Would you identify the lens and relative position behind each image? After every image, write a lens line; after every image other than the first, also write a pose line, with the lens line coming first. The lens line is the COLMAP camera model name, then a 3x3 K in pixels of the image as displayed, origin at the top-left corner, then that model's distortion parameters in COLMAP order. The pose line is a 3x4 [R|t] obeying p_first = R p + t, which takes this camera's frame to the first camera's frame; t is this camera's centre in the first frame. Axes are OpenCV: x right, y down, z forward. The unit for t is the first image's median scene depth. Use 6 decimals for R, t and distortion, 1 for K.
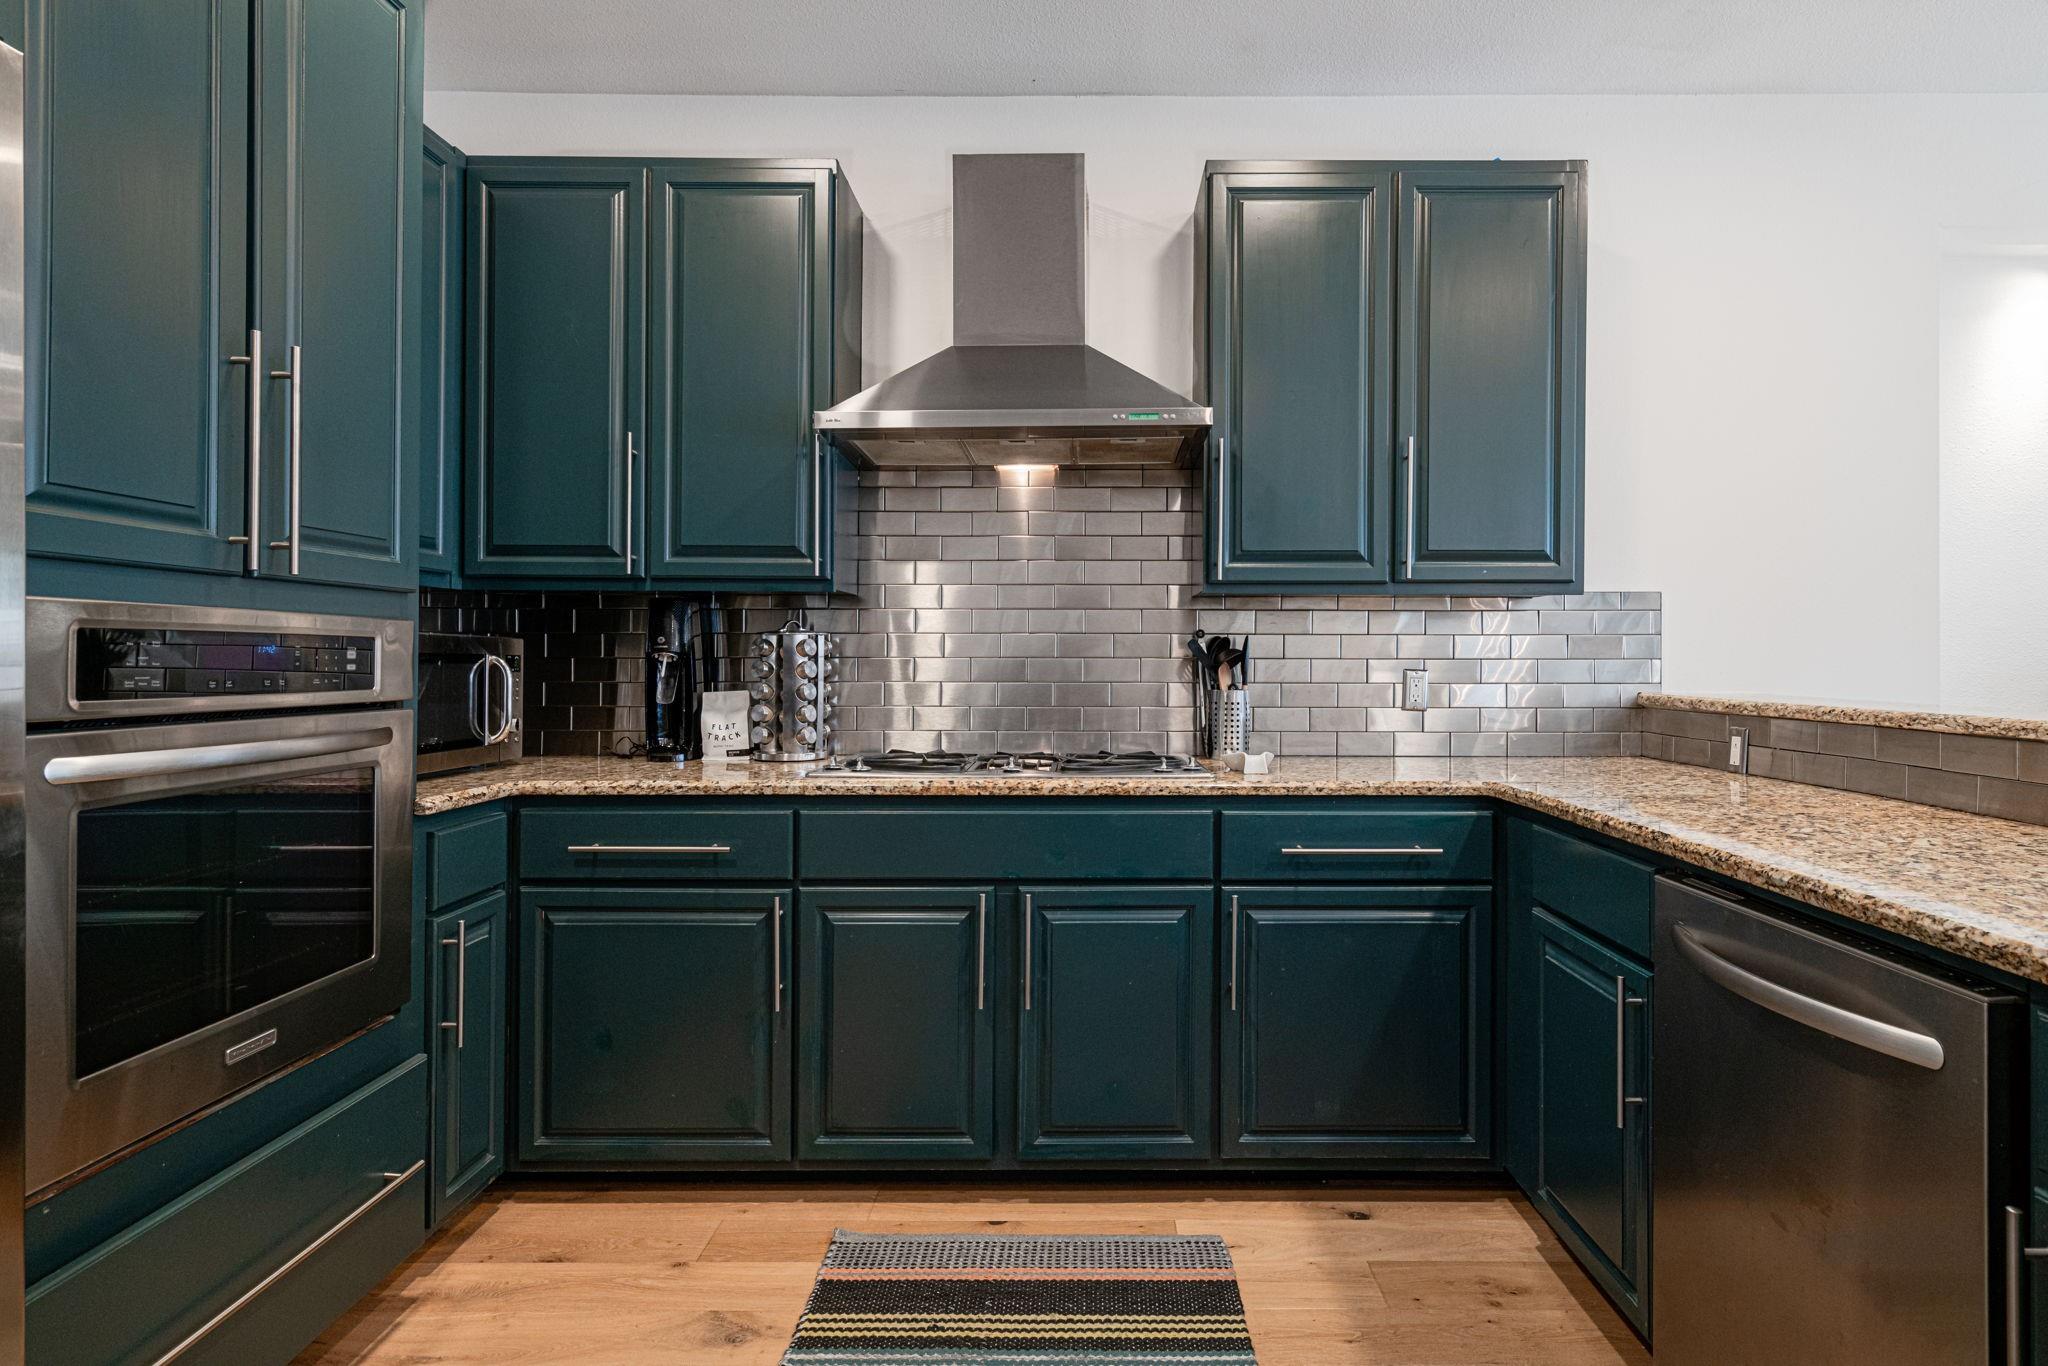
lens RADIAL K [[978.3, 0, 1024.0], [0, 978.3, 683.0], [0, 0, 1]] dist [-0.000637, 0.000093]
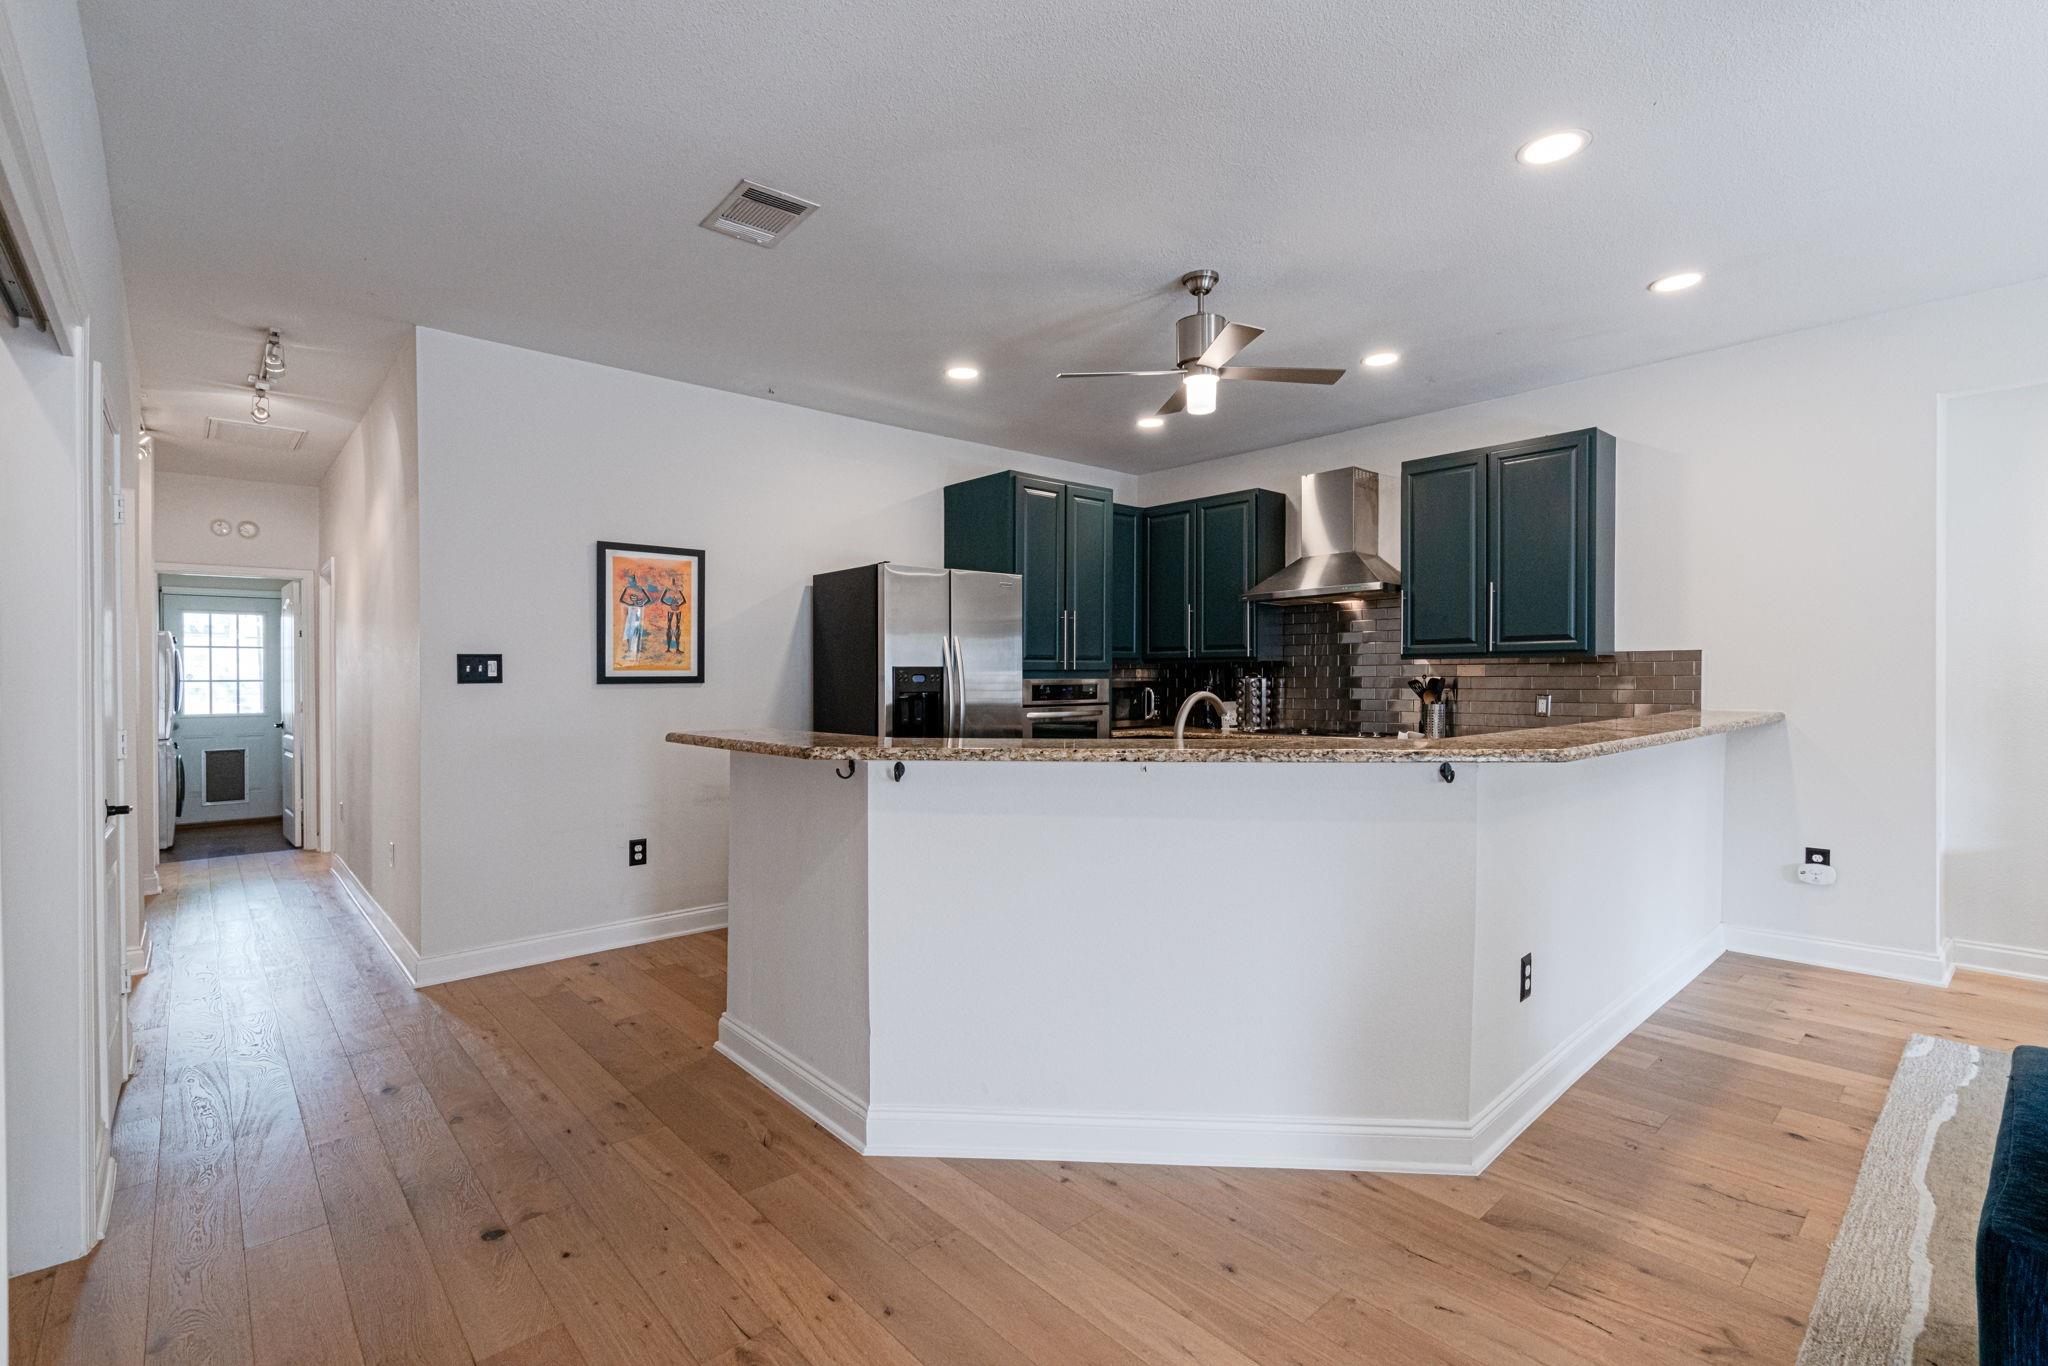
lens RADIAL K [[924.1, 0, 1024.0], [0, 924.1, 683.0], [0, 0, 1]] dist [0.000941, 0.000164]
pose [[0.663442, 0.000350, -0.748228, 1.486999], [-0.006502, 0.999965, -0.005297, -0.029201], [0.748200, 0.008379, 0.663421, -1.264972]]
